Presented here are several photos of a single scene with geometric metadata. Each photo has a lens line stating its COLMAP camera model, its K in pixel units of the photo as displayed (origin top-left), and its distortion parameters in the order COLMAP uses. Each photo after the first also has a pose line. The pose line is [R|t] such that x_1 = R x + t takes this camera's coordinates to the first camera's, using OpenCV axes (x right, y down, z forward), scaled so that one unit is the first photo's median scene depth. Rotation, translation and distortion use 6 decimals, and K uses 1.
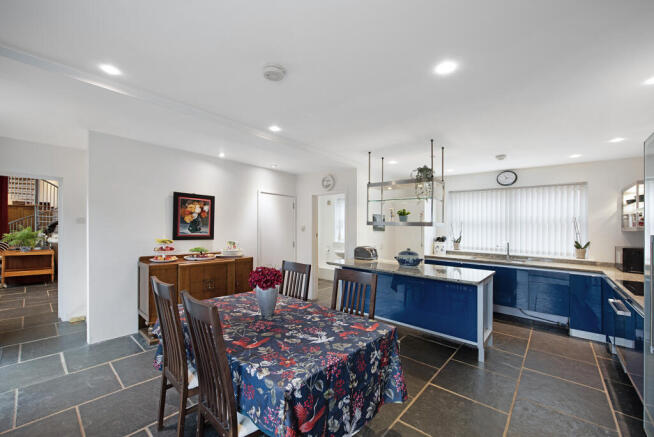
lens RADIAL K [[264.9, 0, 324.7], [0, 264.9, 219.0], [0, 0, 1]] dist [-0.032834, -0.000843]
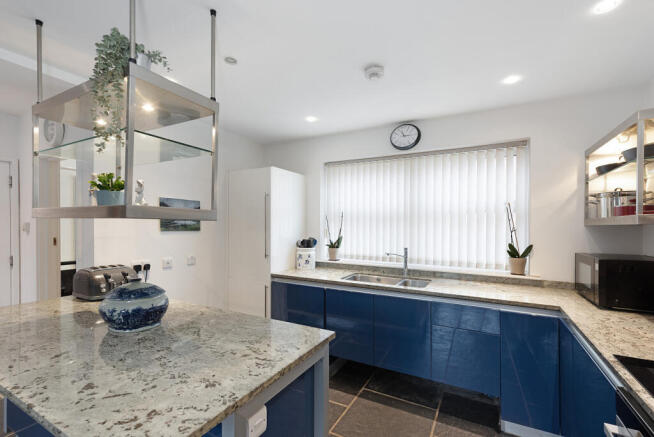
lens RADIAL K [[297.4, 0, 327.9], [0, 297.4, 222.5], [0, 0, 1]] dist [0.003244, -0.000514]
pose [[0.971357, -0.011544, 0.237345, 0.397106], [0.006477, 0.999734, 0.022119, 0.020026], [-0.237537, -0.019948, 0.971174, 0.418137]]
